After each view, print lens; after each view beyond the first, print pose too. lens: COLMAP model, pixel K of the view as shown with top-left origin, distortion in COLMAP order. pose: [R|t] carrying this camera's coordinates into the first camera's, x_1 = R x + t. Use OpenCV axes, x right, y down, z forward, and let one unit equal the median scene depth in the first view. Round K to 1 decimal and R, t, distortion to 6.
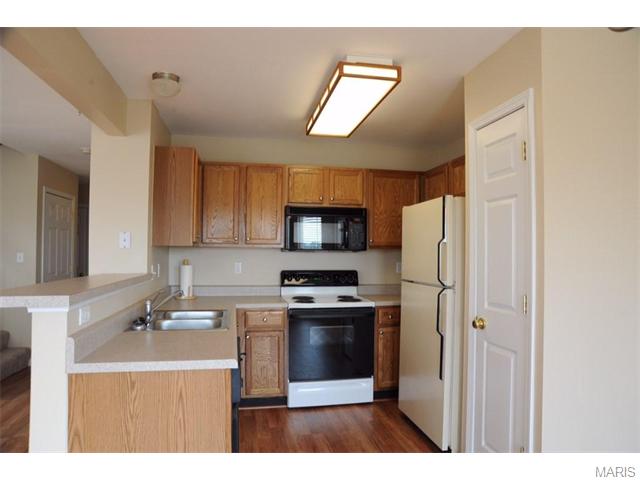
lens RADIAL K [[431.6, 0, 322.4], [0, 431.6, 239.4], [0, 0, 1]] dist [-0.102159, 0.057462]
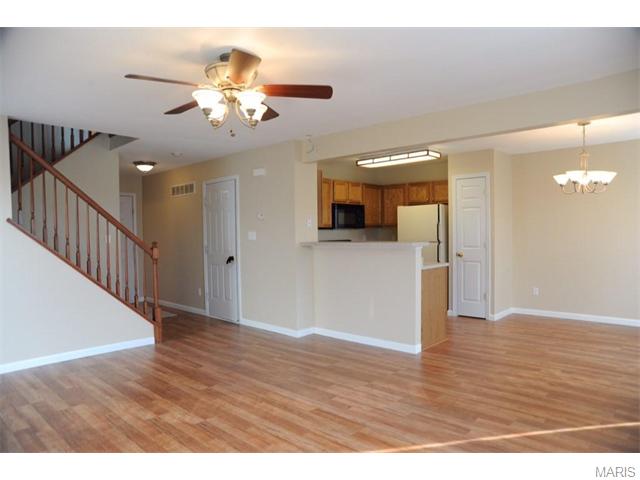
lens RADIAL K [[431.6, 0, 324.2], [0, 431.6, 240.1], [0, 0, 1]] dist [-0.102159, 0.057462]
pose [[0.804908, -0.023337, 0.592941, -1.229577], [-0.002418, 0.999089, 0.042604, -0.002208], [-0.593395, -0.035726, 0.804118, -0.409317]]
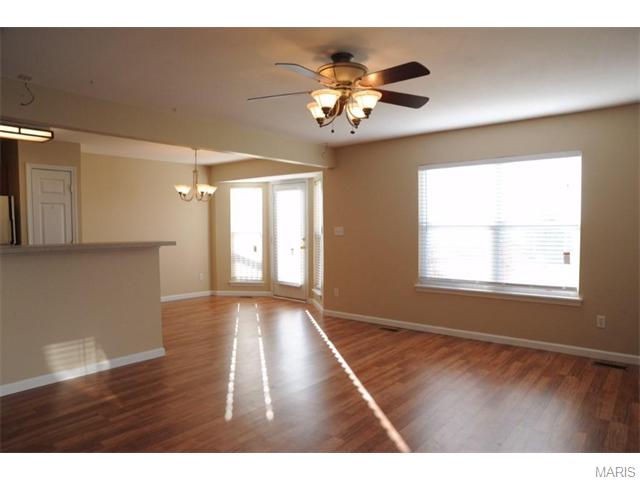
lens RADIAL K [[431.6, 0, 318.1], [0, 431.6, 242.1], [0, 0, 1]] dist [-0.102159, 0.057462]
pose [[-0.631891, -0.040123, 0.774018, -1.492424], [-0.022850, 0.999189, 0.033141, 0.008826], [-0.774720, 0.003255, -0.632296, 0.849843]]
